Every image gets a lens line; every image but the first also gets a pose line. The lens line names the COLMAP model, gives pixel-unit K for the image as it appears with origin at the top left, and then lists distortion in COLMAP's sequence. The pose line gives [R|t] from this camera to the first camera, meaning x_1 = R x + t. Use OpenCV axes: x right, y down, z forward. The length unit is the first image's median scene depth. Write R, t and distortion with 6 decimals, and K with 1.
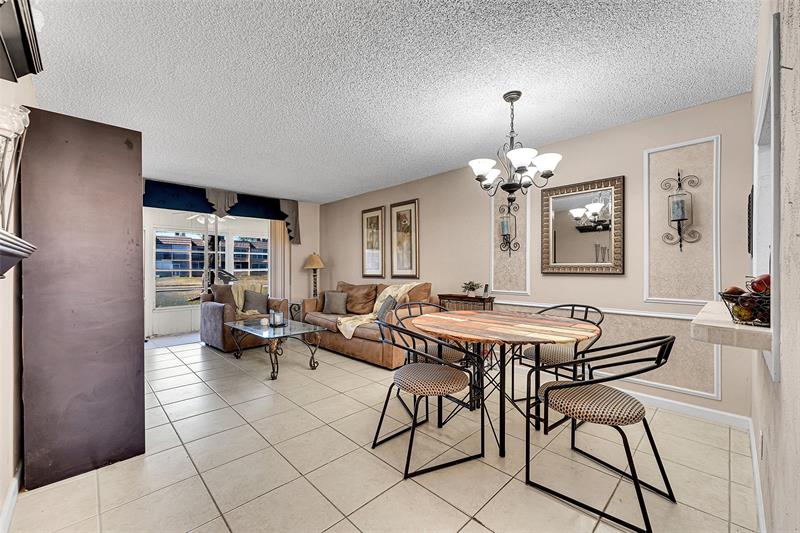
lens RADIAL K [[317.9, 0, 400.0], [0, 317.9, 266.5], [0, 0, 1]] dist [-0.001258, -0.000003]
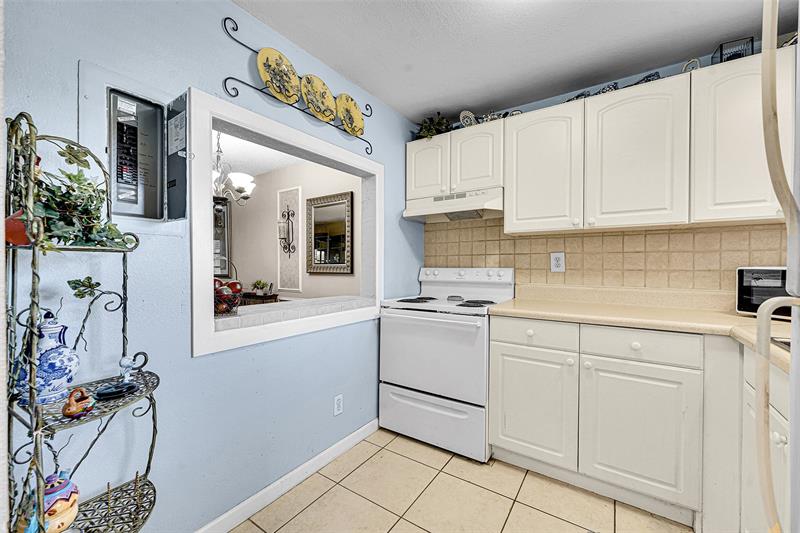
lens RADIAL K [[321.3, 0, 411.0], [0, 321.3, 266.4], [0, 0, 1]] dist [-0.002066, -0.000265]
pose [[0.980557, -0.000522, 0.196234, 0.419702], [-0.000082, 0.999995, 0.003070, -0.003827], [-0.196235, -0.003027, 0.980552, -0.143243]]
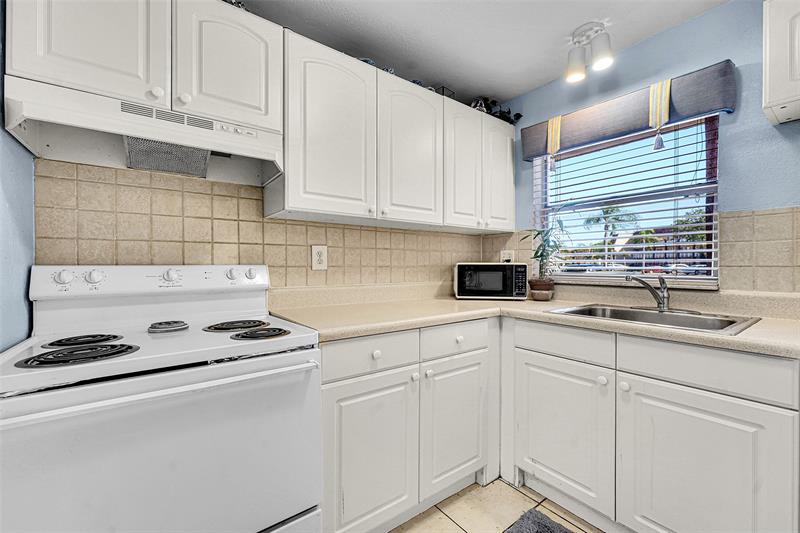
lens RADIAL K [[318.2, 0, 392.6], [0, 318.2, 267.0], [0, 0, 1]] dist [0.000159, 0.000152]
pose [[0.177952, -0.004990, 0.984027, 0.412989], [0.003581, 0.999984, 0.004423, -0.003094], [-0.984033, 0.002737, 0.177967, -0.103070]]
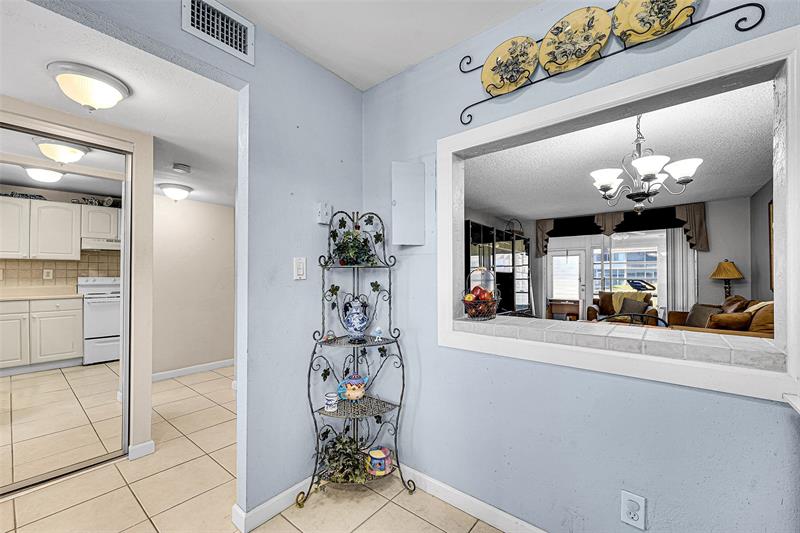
lens RADIAL K [[318.1, 0, 394.2], [0, 318.1, 271.7], [0, 0, 1]] dist [0.001534, 0.000104]
pose [[0.091286, -0.009136, -0.995783, 0.624977], [-0.000108, 0.999958, -0.009185, -0.004350], [0.995825, 0.000946, 0.091282, 0.063993]]
